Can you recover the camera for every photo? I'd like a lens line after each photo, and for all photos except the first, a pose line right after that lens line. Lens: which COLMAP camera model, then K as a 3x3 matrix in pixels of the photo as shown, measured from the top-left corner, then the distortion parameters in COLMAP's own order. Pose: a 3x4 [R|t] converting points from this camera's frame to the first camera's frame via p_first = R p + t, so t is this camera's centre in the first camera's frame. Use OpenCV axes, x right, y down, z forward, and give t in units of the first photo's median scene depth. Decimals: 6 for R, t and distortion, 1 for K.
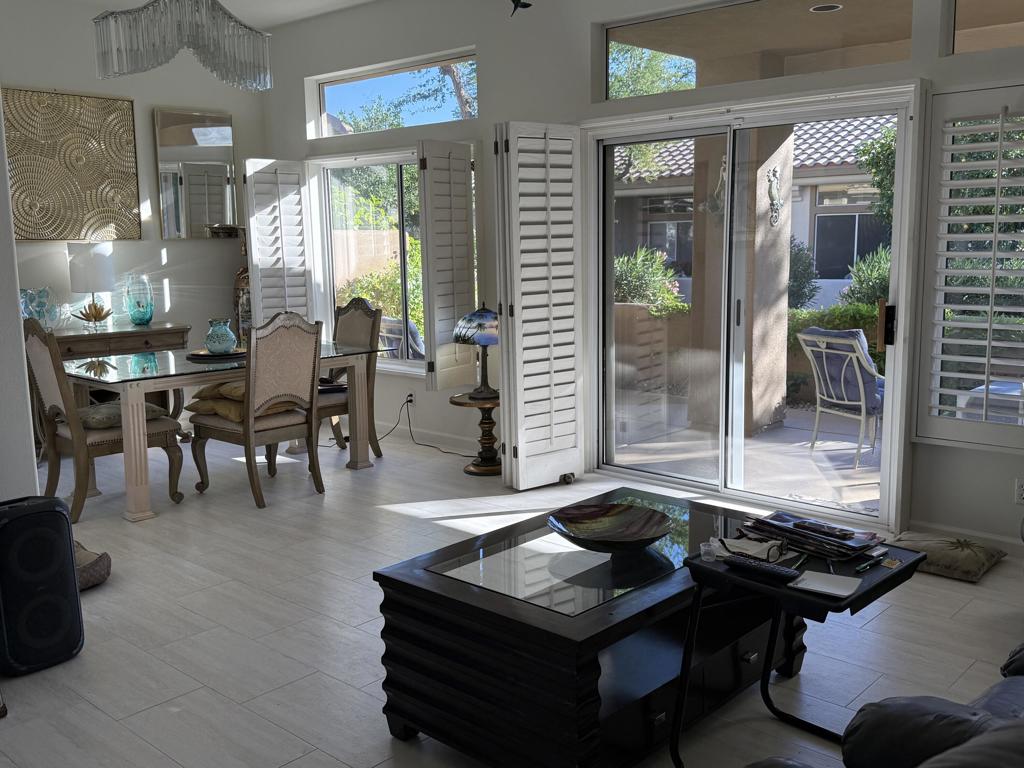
lens RADIAL K [[985.6, 0, 512.0], [0, 985.6, 384.0], [0, 0, 1]] dist [0.190262, -0.444364]
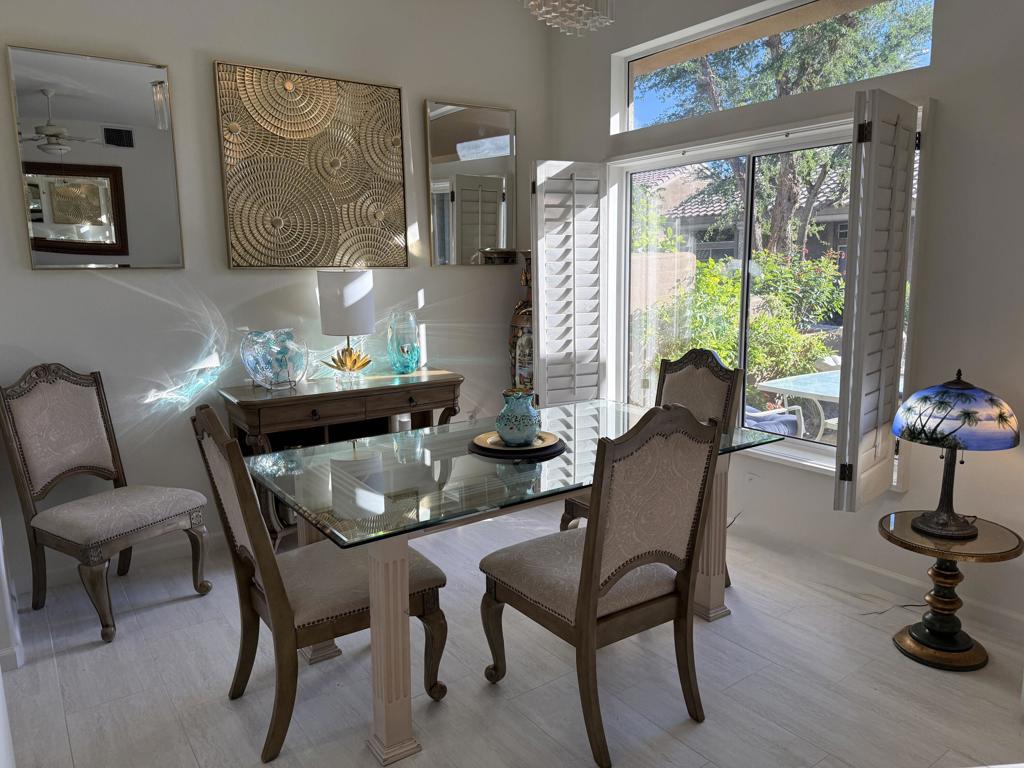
lens RADIAL K [[729.2, 0, 512.0], [0, 729.2, 384.0], [0, 0, 1]] dist [0.114521, -0.132675]
pose [[0.978640, 0.032349, -0.203022, -0.157970], [-0.028644, 0.999366, 0.021158, -0.062070], [0.203578, -0.014890, 0.978946, 0.423027]]
